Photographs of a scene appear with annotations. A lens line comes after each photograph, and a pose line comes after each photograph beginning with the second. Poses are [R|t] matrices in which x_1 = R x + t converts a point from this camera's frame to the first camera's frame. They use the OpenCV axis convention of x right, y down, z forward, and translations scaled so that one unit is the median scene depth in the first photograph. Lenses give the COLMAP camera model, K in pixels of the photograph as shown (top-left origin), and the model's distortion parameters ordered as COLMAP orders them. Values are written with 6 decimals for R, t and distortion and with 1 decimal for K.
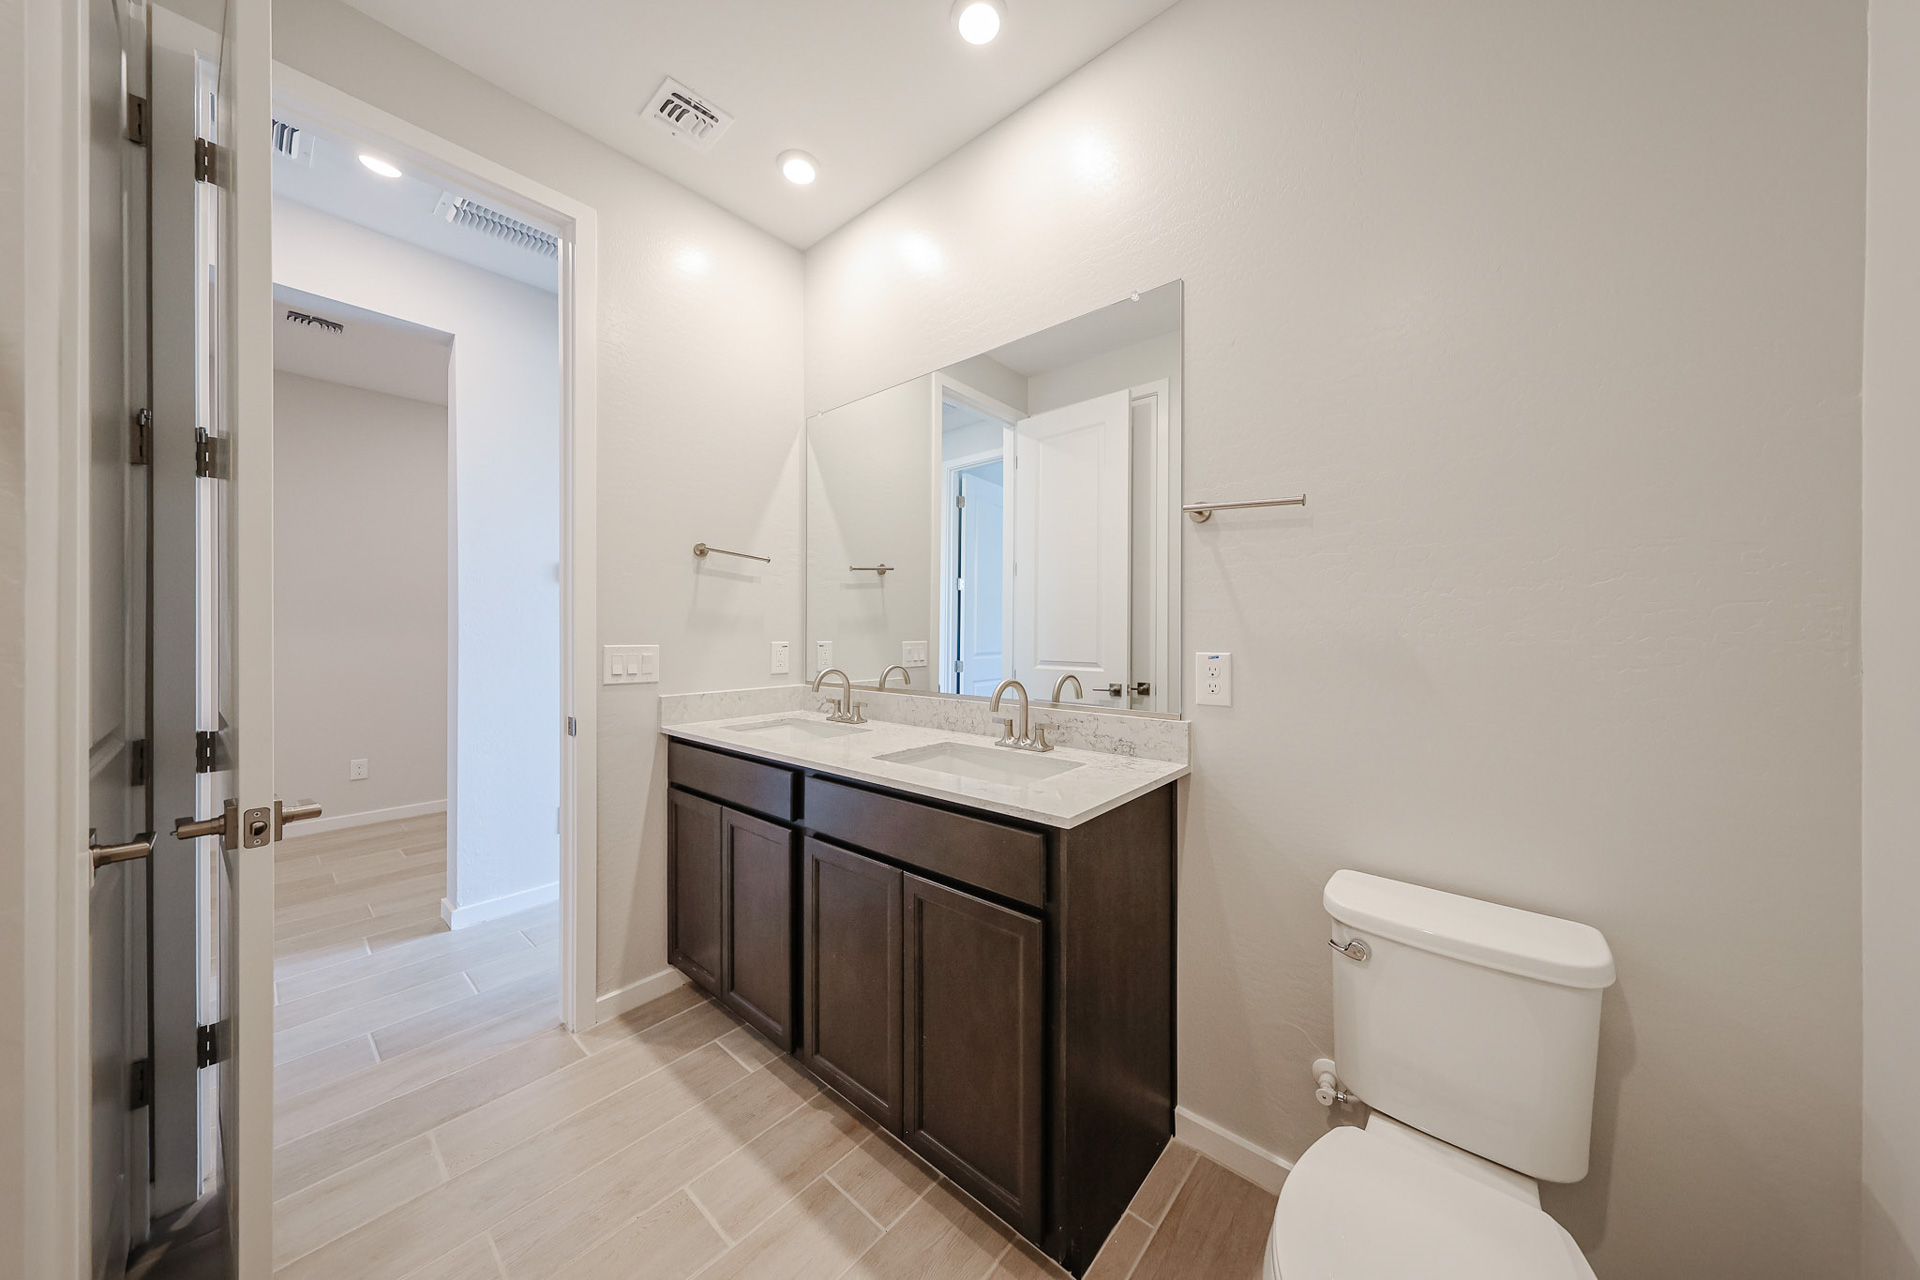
lens RADIAL K [[633.5, 0, 953.8], [0, 633.5, 632.5], [0, 0, 1]] dist [0.001602, -0.000316]
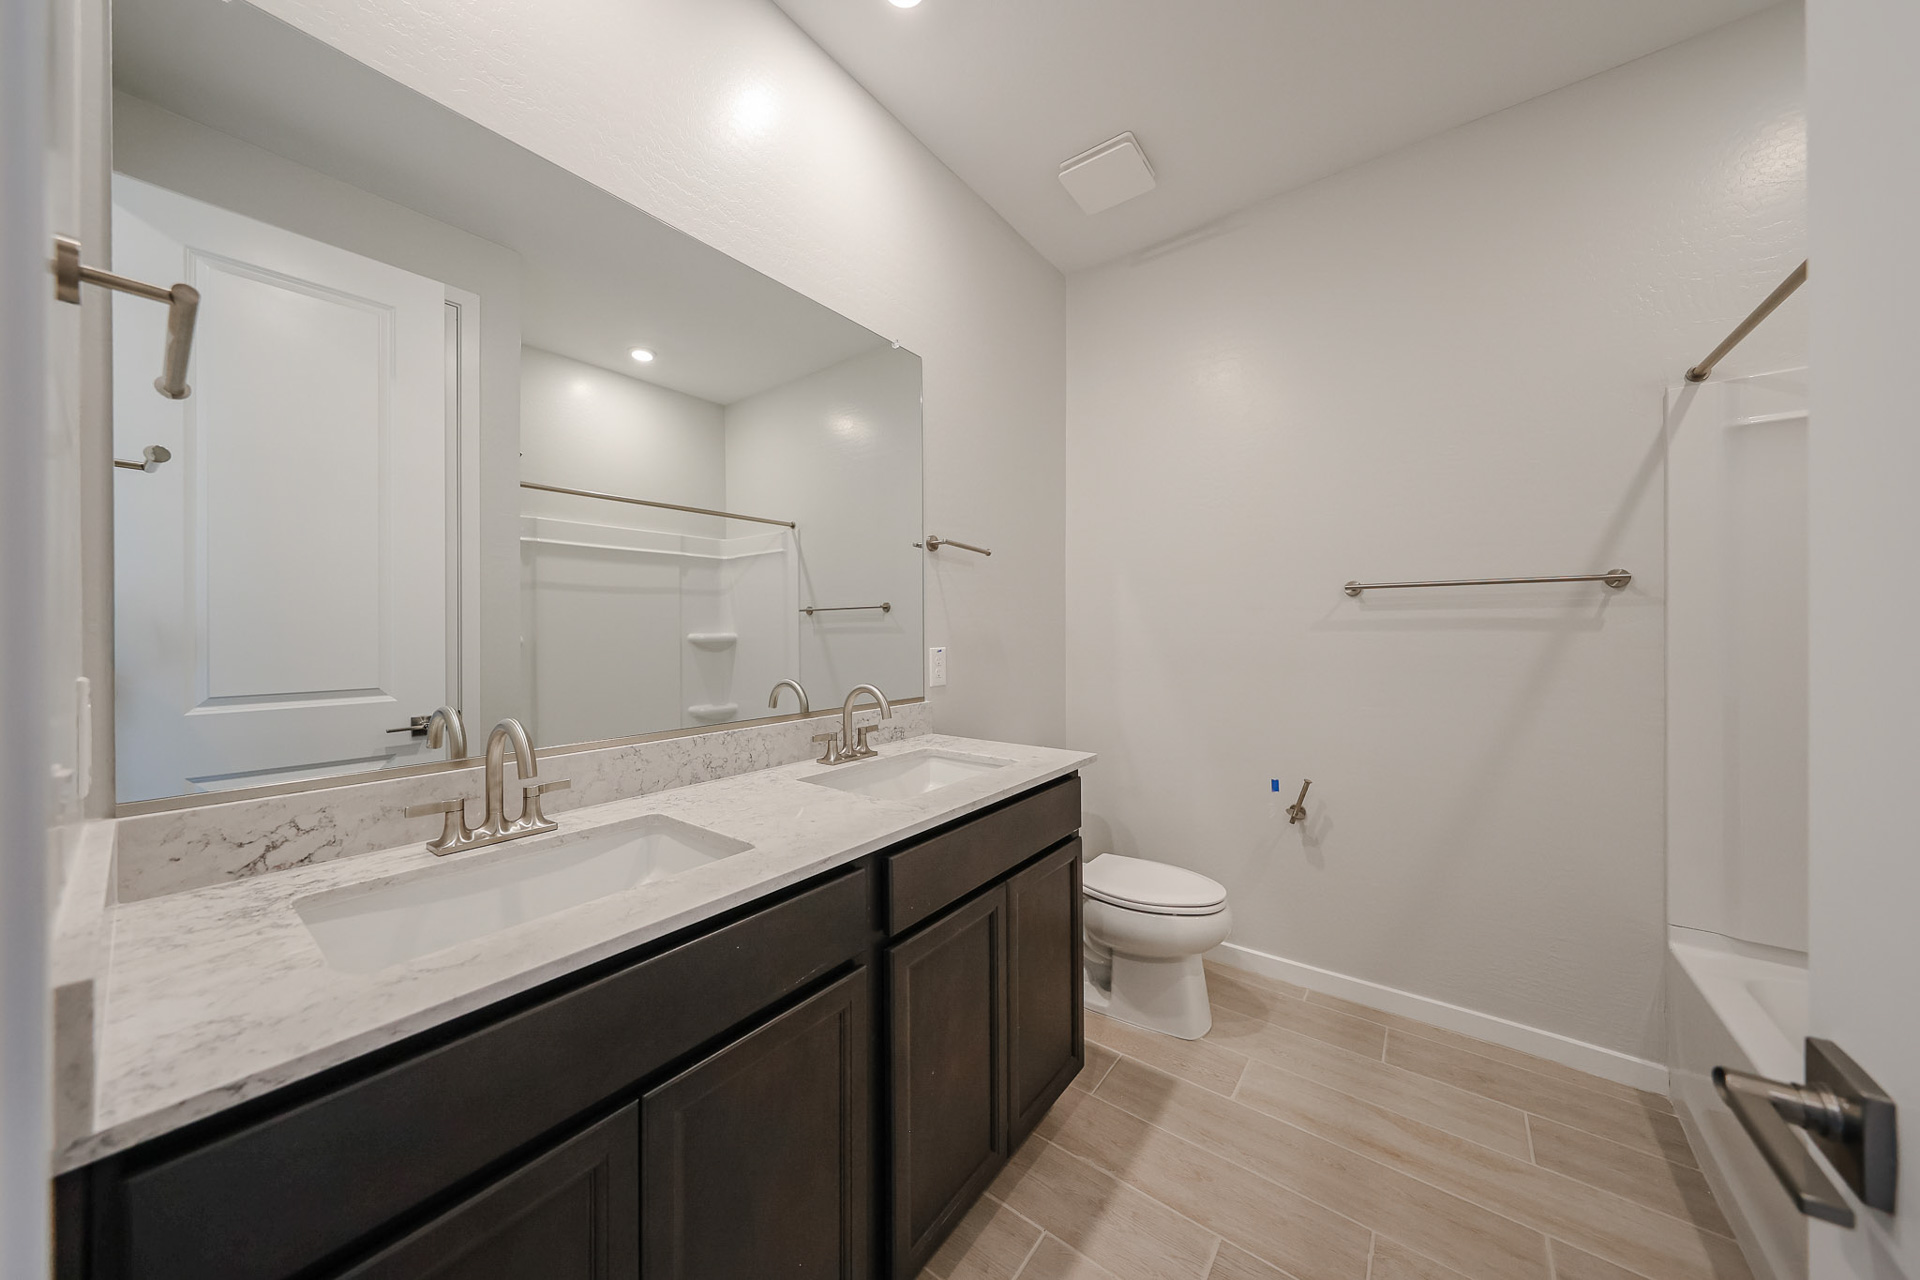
lens RADIAL K [[633.5, 0, 958.6], [0, 633.5, 643.3], [0, 0, 1]] dist [0.001602, -0.000316]
pose [[-0.089679, -0.014329, 0.995868, -0.938713], [0.009950, 0.999834, 0.015282, 0.001438], [-0.995921, 0.011280, -0.089522, 1.058230]]
